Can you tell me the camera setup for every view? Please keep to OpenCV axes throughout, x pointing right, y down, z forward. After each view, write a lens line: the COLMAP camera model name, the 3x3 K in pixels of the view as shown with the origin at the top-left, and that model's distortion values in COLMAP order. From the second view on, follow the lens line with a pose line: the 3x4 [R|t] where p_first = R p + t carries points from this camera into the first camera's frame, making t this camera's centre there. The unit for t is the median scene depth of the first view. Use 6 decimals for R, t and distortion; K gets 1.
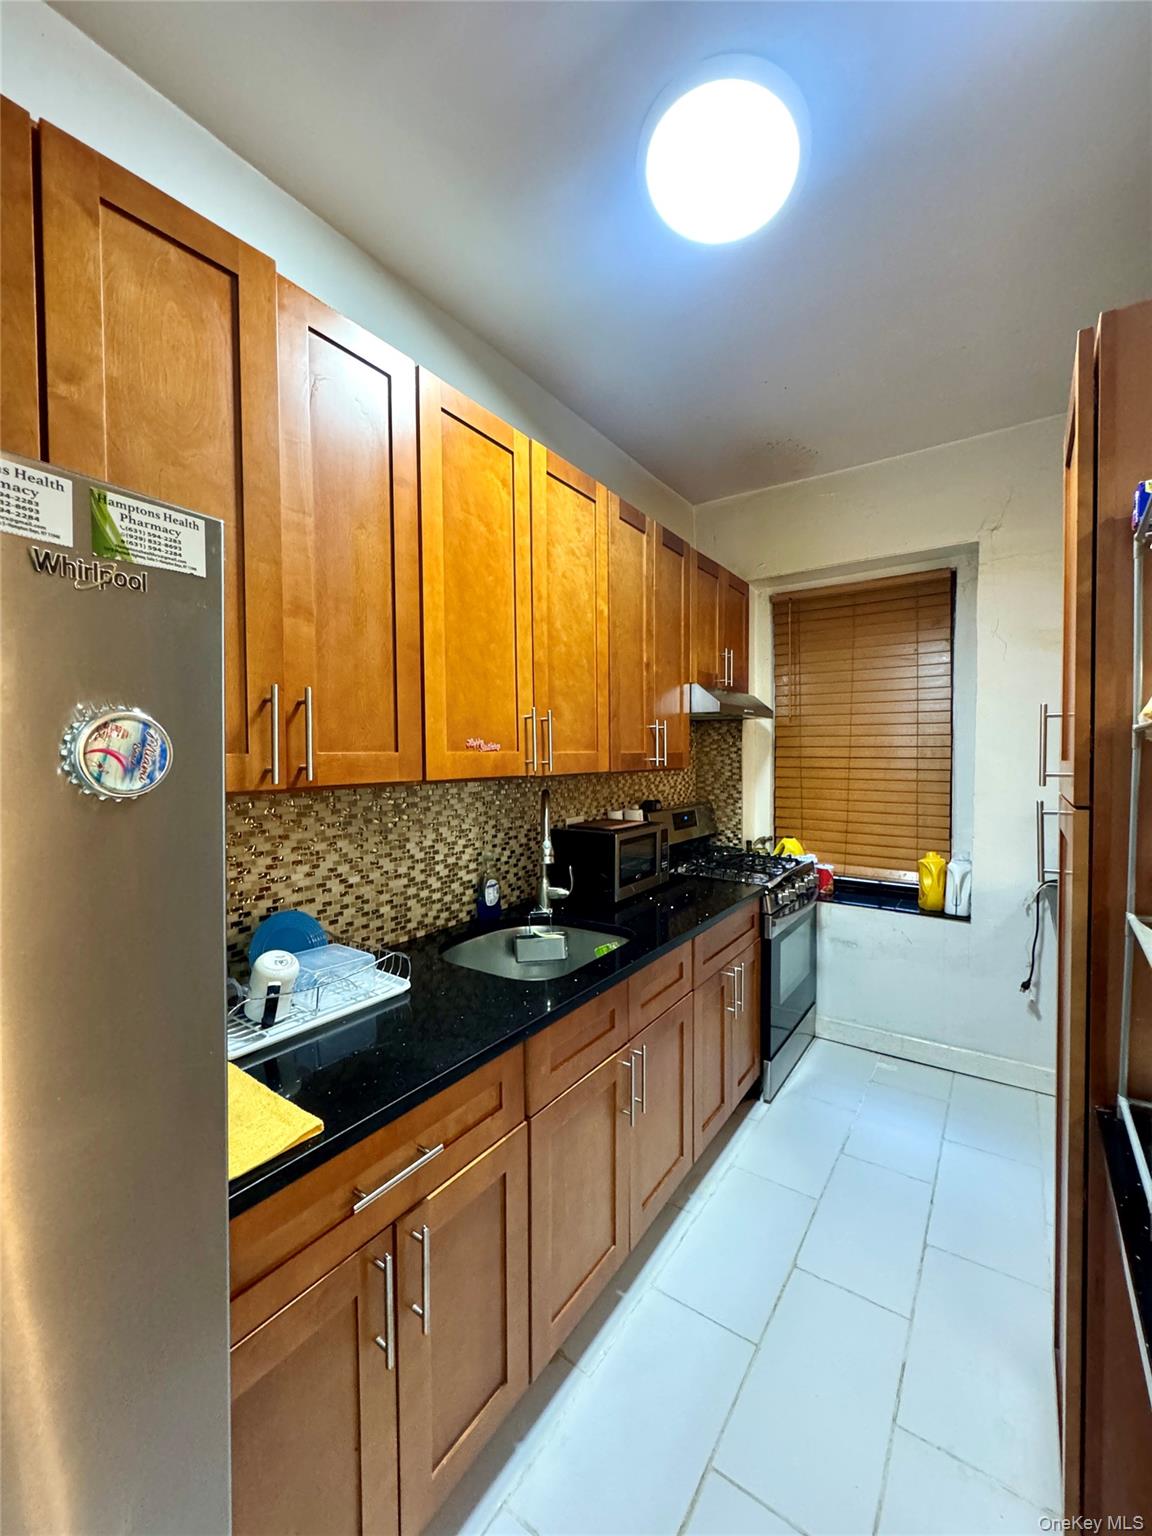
lens RADIAL K [[609.4, 0, 575.6], [0, 609.4, 764.6], [0, 0, 1]] dist [-0.003203, 0.000742]
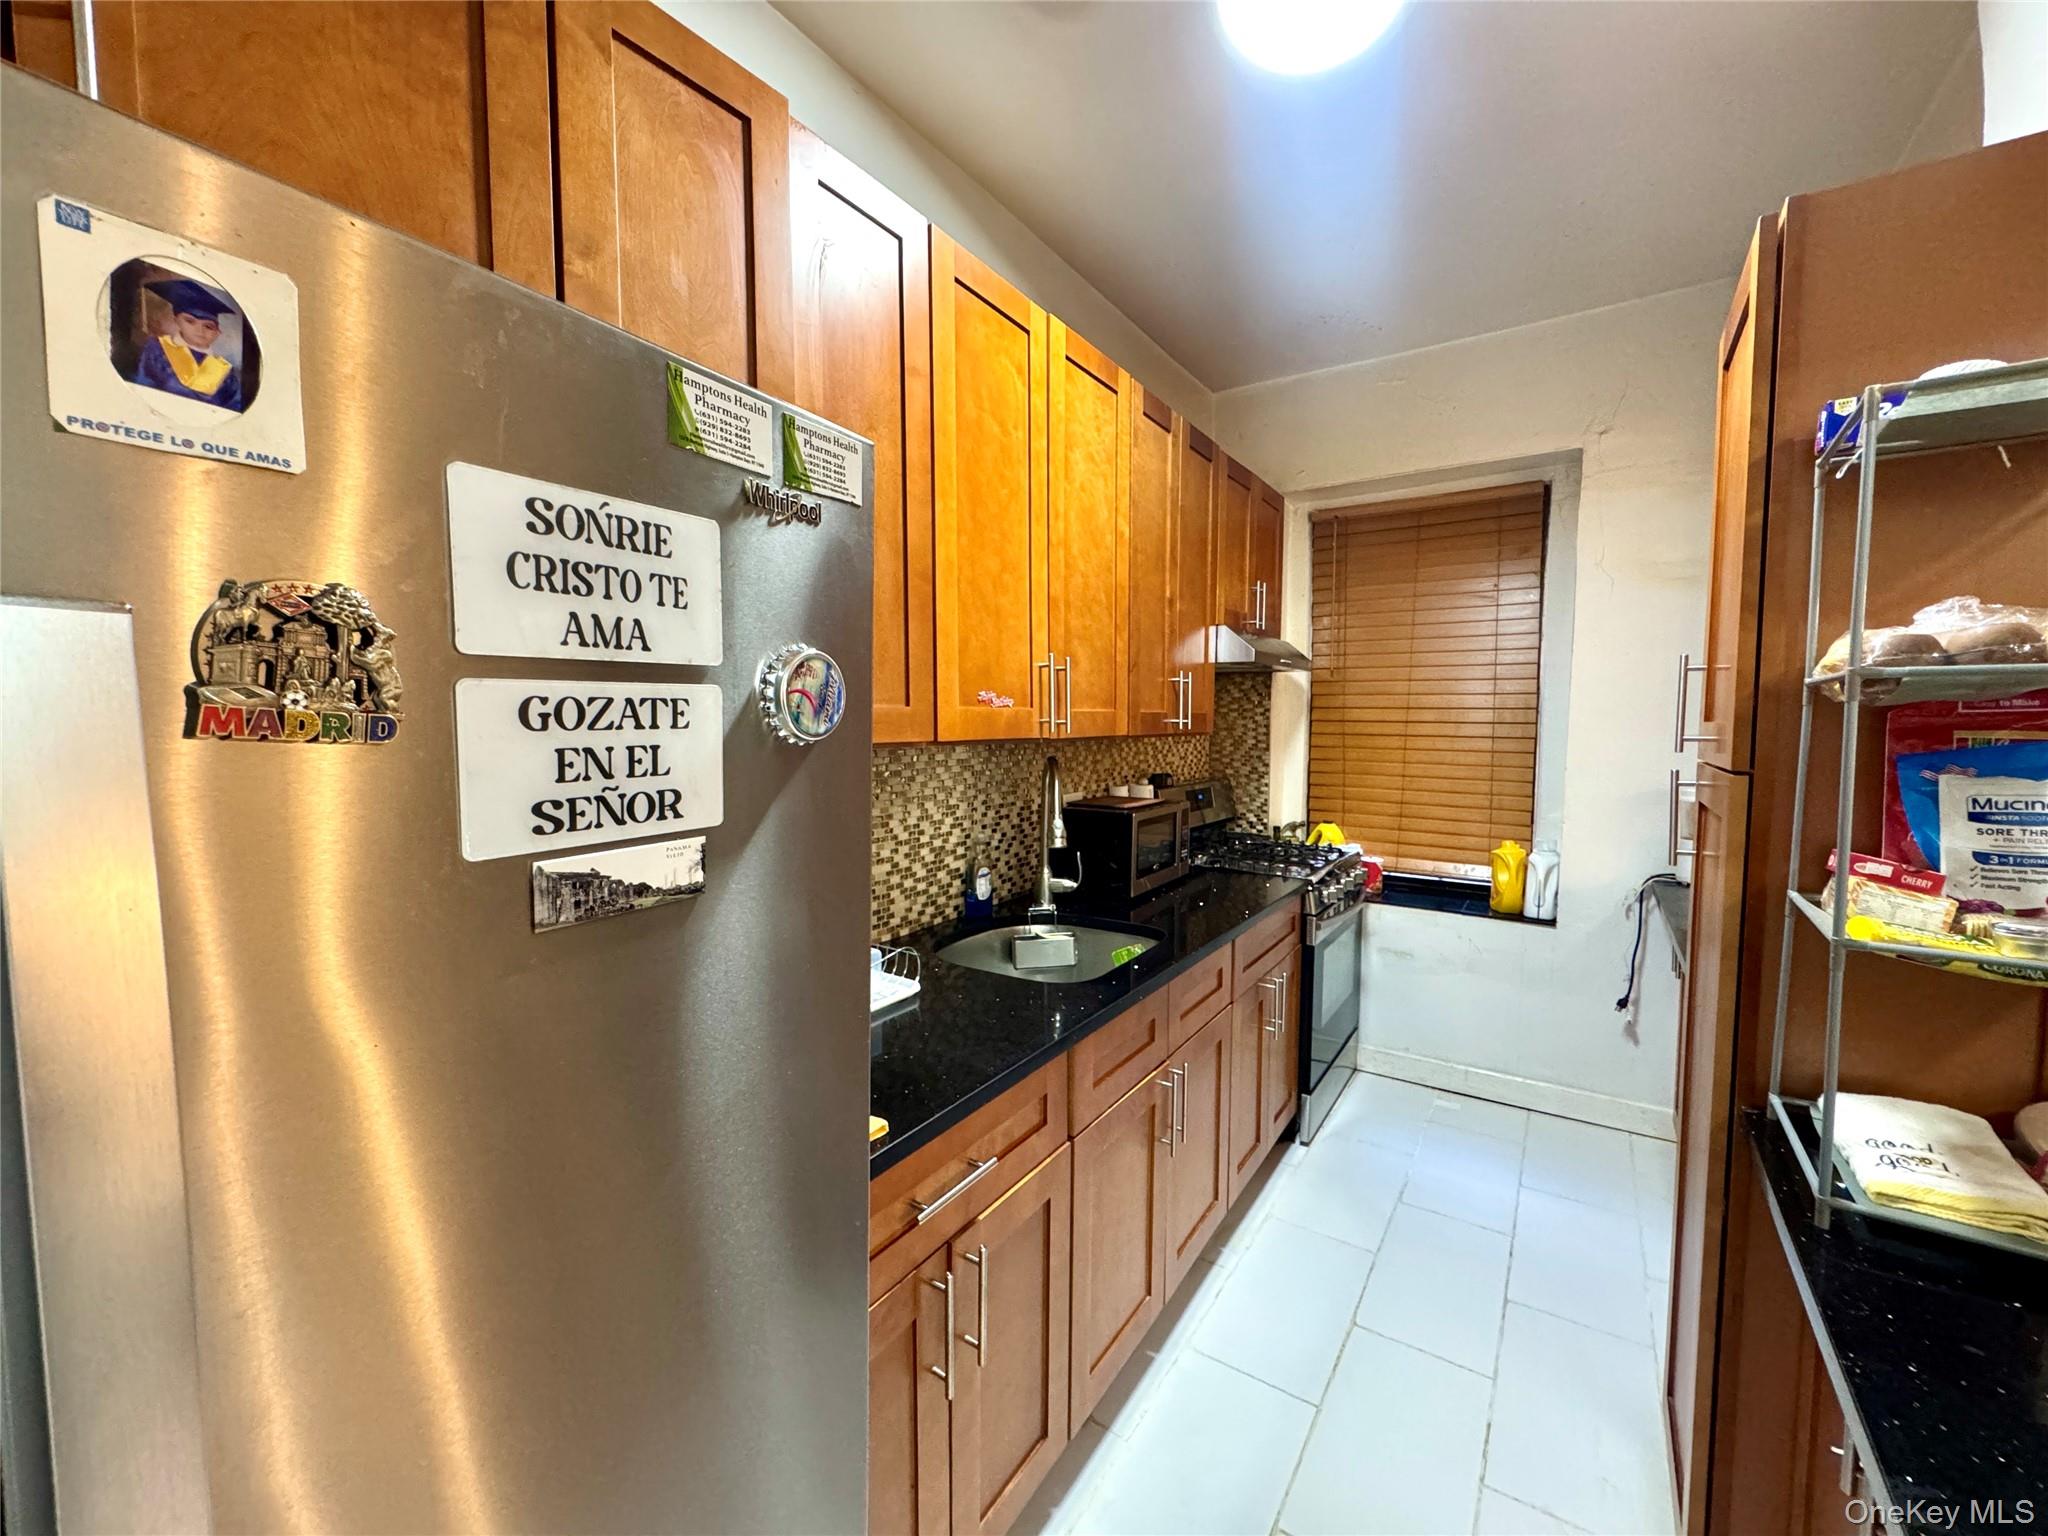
lens RADIAL K [[812.5, 0, 1027.0], [0, 812.5, 764.3], [0, 0, 1]] dist [-0.003203, 0.000742]
pose [[0.999747, 0.006628, 0.021508, -0.131325], [-0.007469, 0.999201, 0.039266, 0.011652], [-0.021231, -0.039417, 0.998997, -0.086676]]
